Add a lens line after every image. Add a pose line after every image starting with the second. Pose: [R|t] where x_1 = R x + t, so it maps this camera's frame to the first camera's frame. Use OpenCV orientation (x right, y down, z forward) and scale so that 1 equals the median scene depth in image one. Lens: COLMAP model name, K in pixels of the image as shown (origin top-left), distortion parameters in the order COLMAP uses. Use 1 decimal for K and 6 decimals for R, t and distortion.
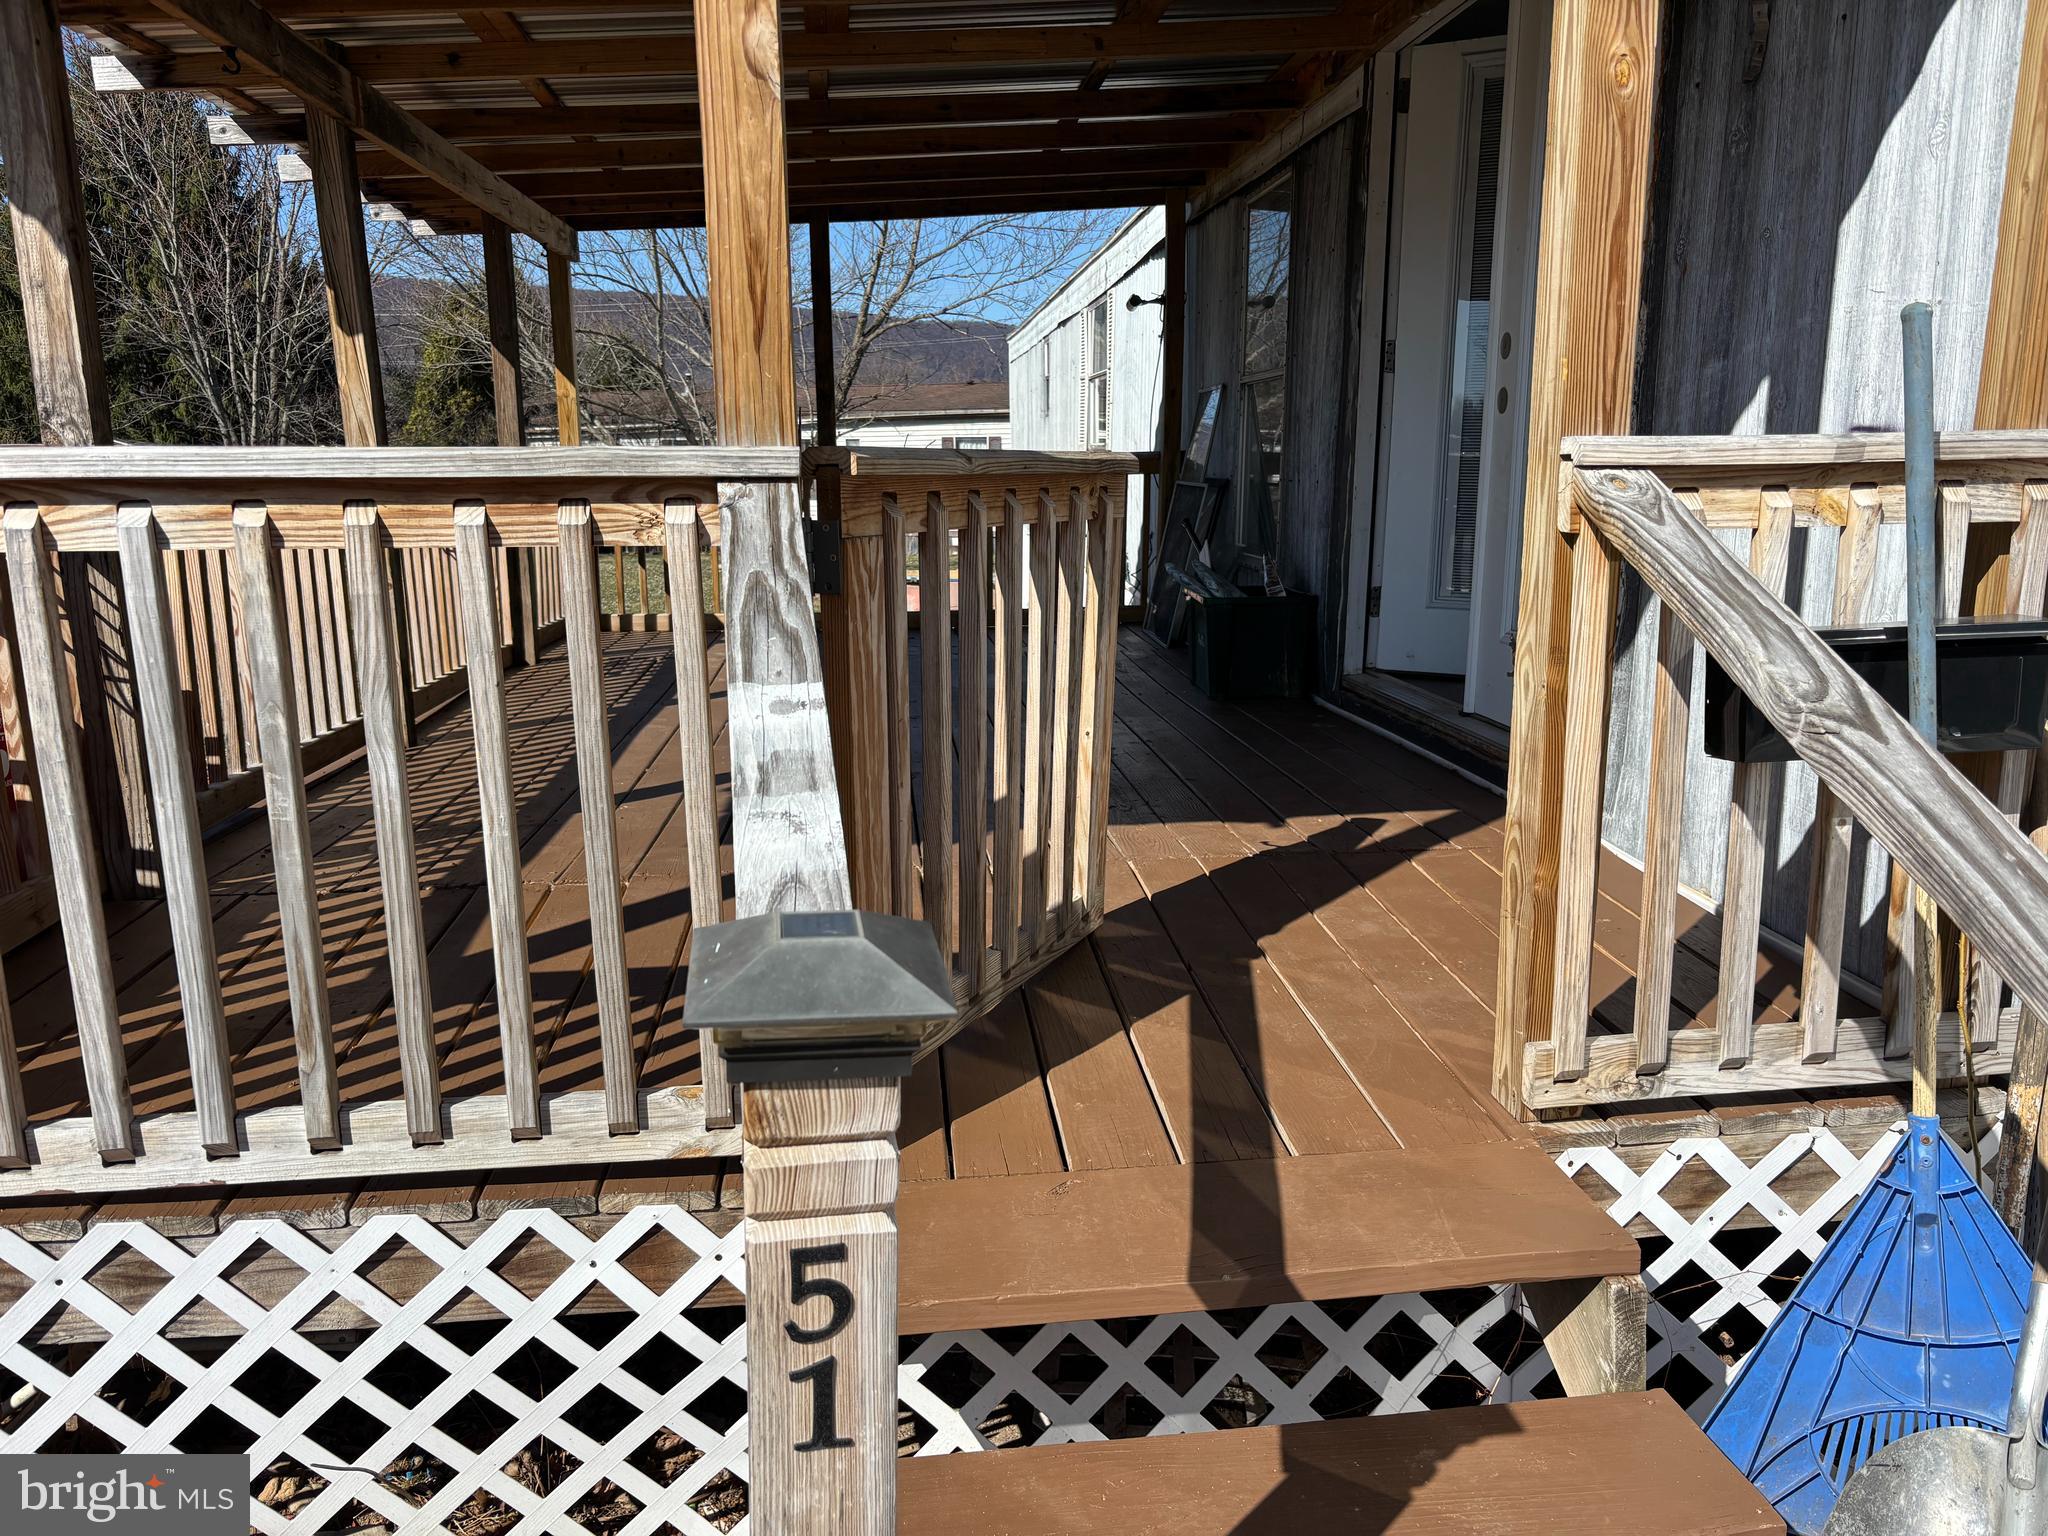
lens RADIAL K [[1558.7, 0, 1022.7], [0, 1558.7, 786.5], [0, 0, 1]] dist [0.005536, -0.004650]
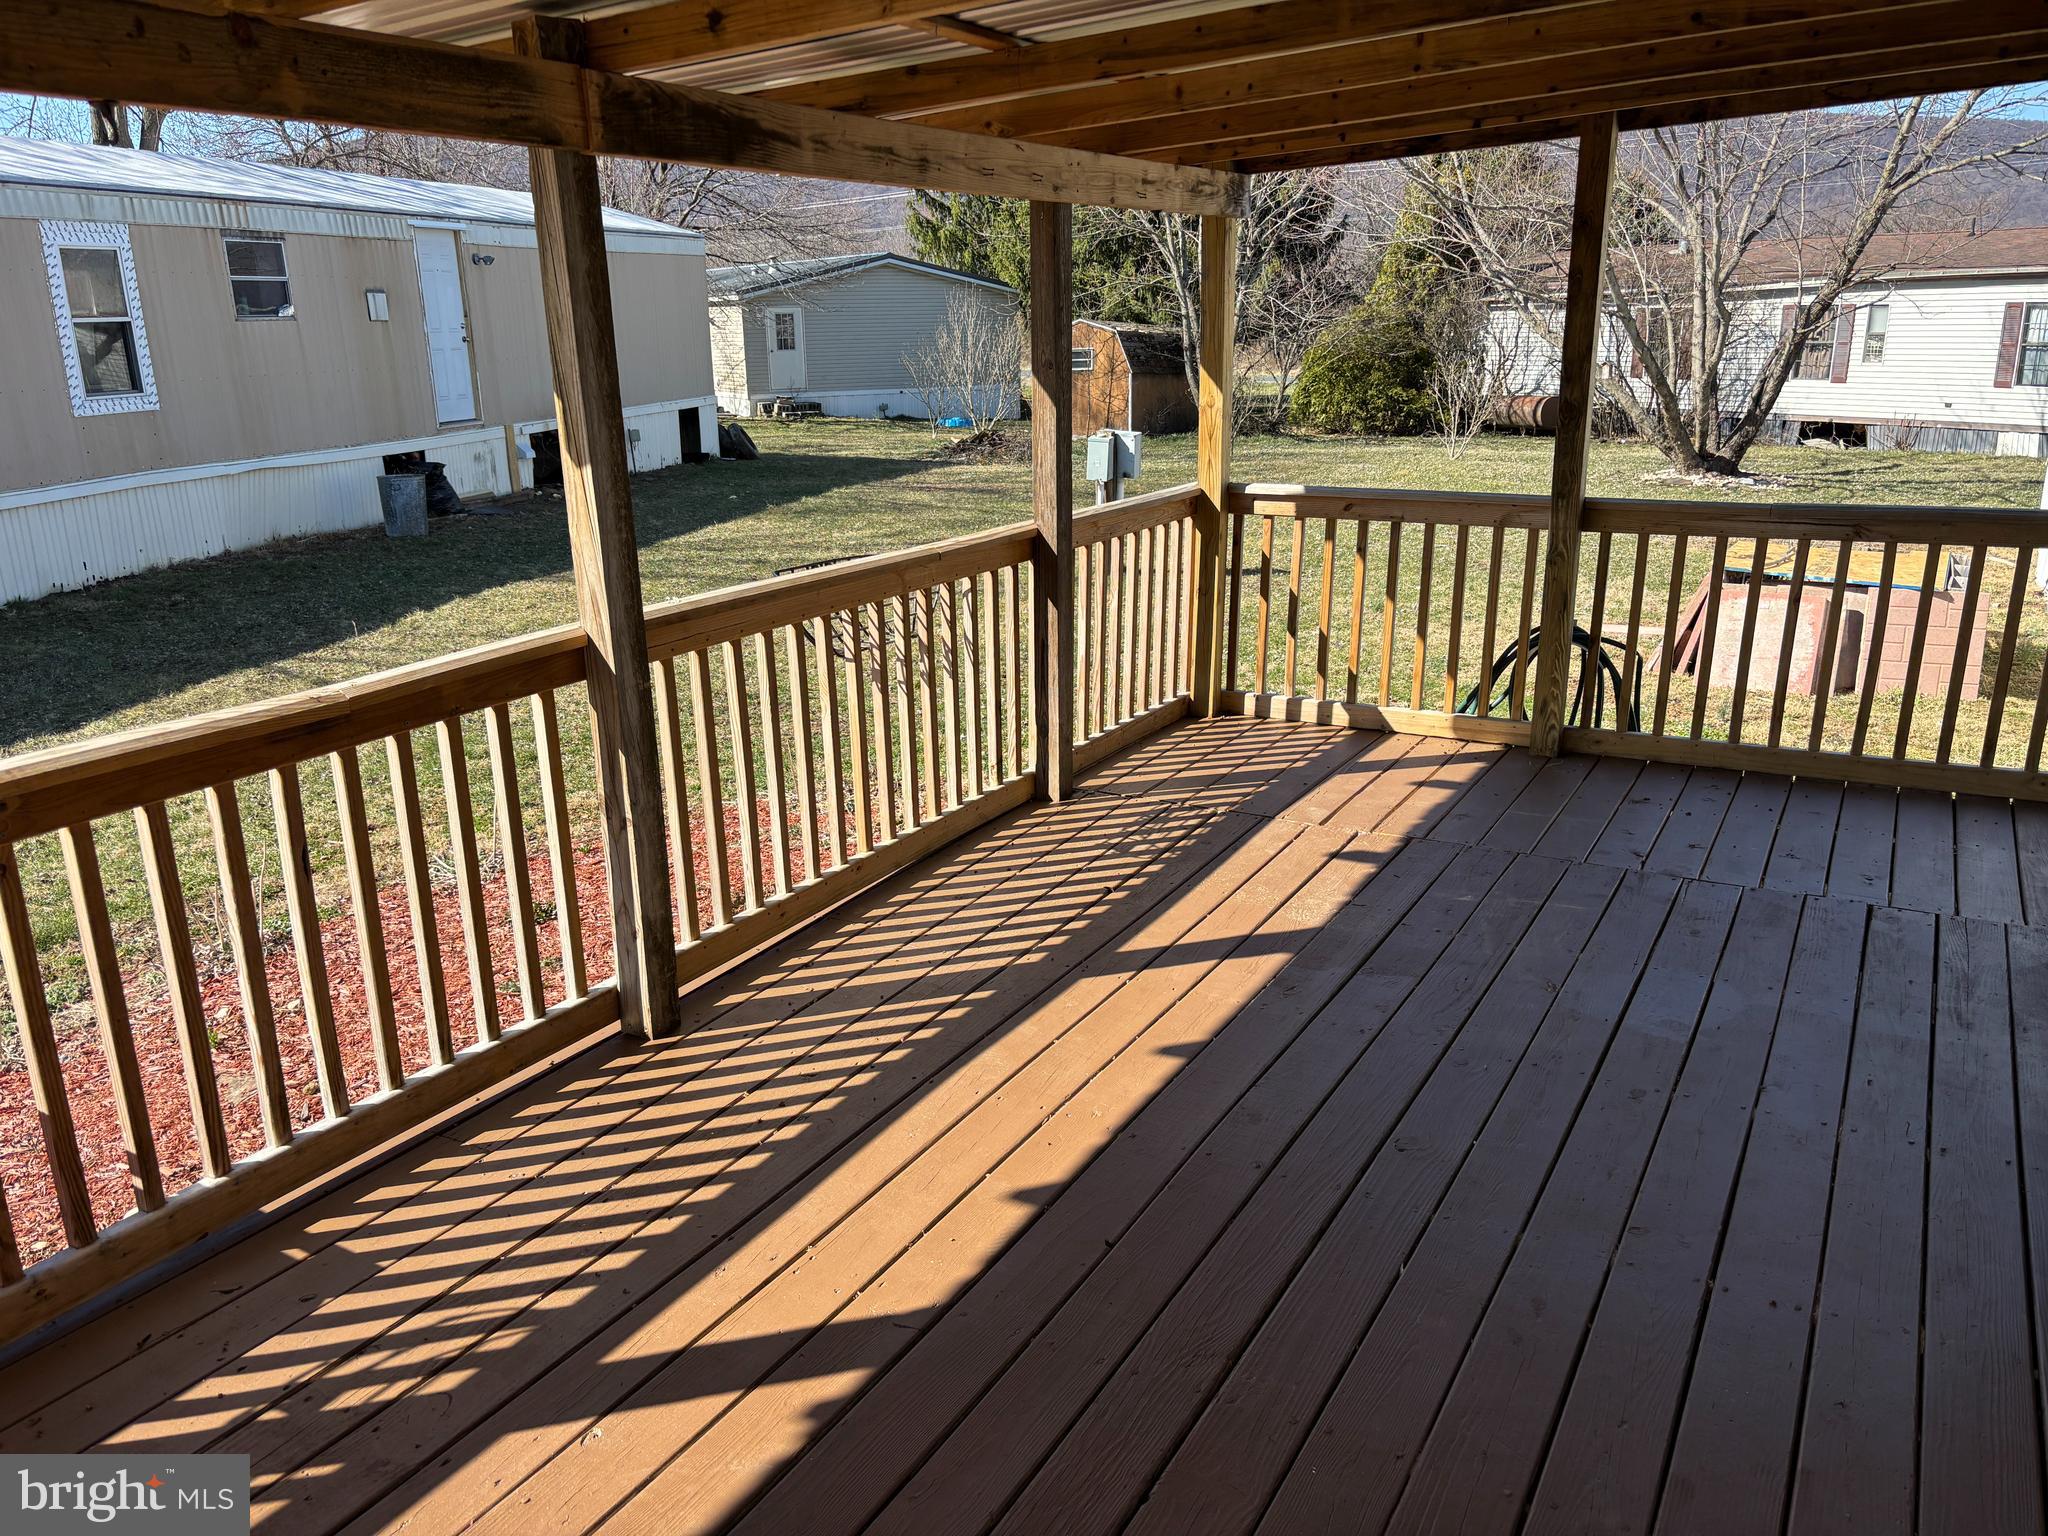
lens RADIAL K [[1573.1, 0, 1024.0], [0, 1573.1, 768.0], [0, 0, 1]] dist [0.025132, 0.000850]
pose [[0.824122, 0.149441, -0.546343, 0.263784], [-0.107149, 0.988283, 0.108698, -0.559739], [0.556186, -0.031040, 0.830478, 1.179125]]
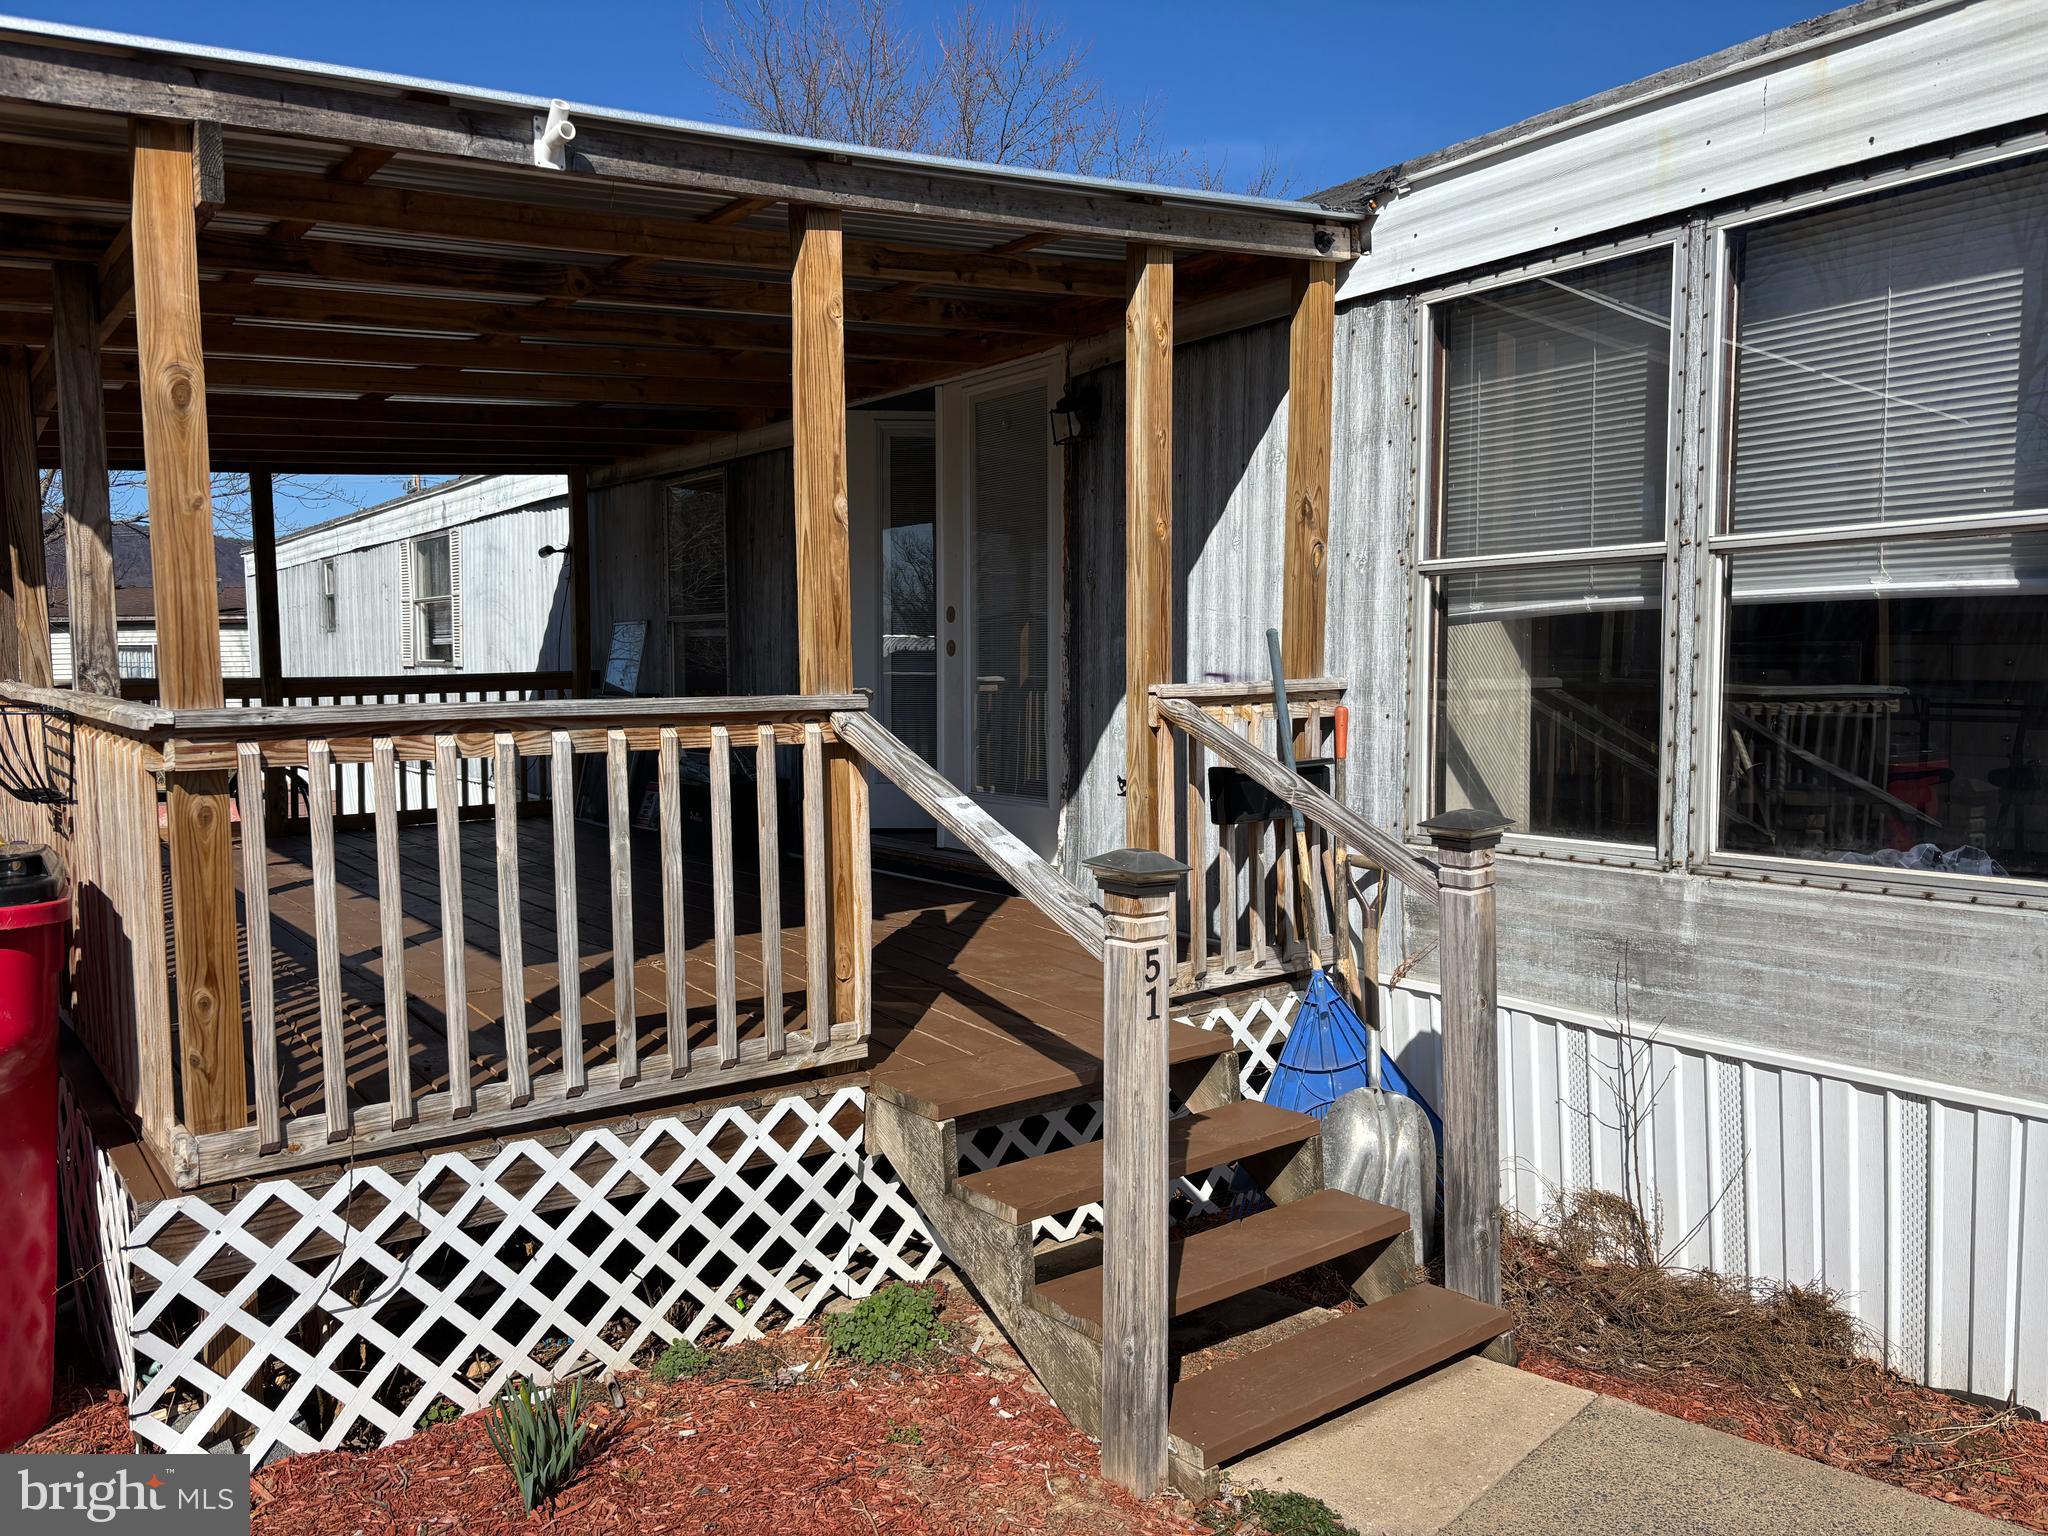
lens RADIAL K [[1573.1, 0, 1024.0], [0, 1573.1, 768.0], [0, 0, 1]] dist [0.025132, 0.000850]
pose [[0.860240, -0.037467, 0.508511, -0.864446], [0.108666, 0.987857, -0.111043, 0.111748], [-0.498176, 0.150782, 0.853865, -0.733406]]
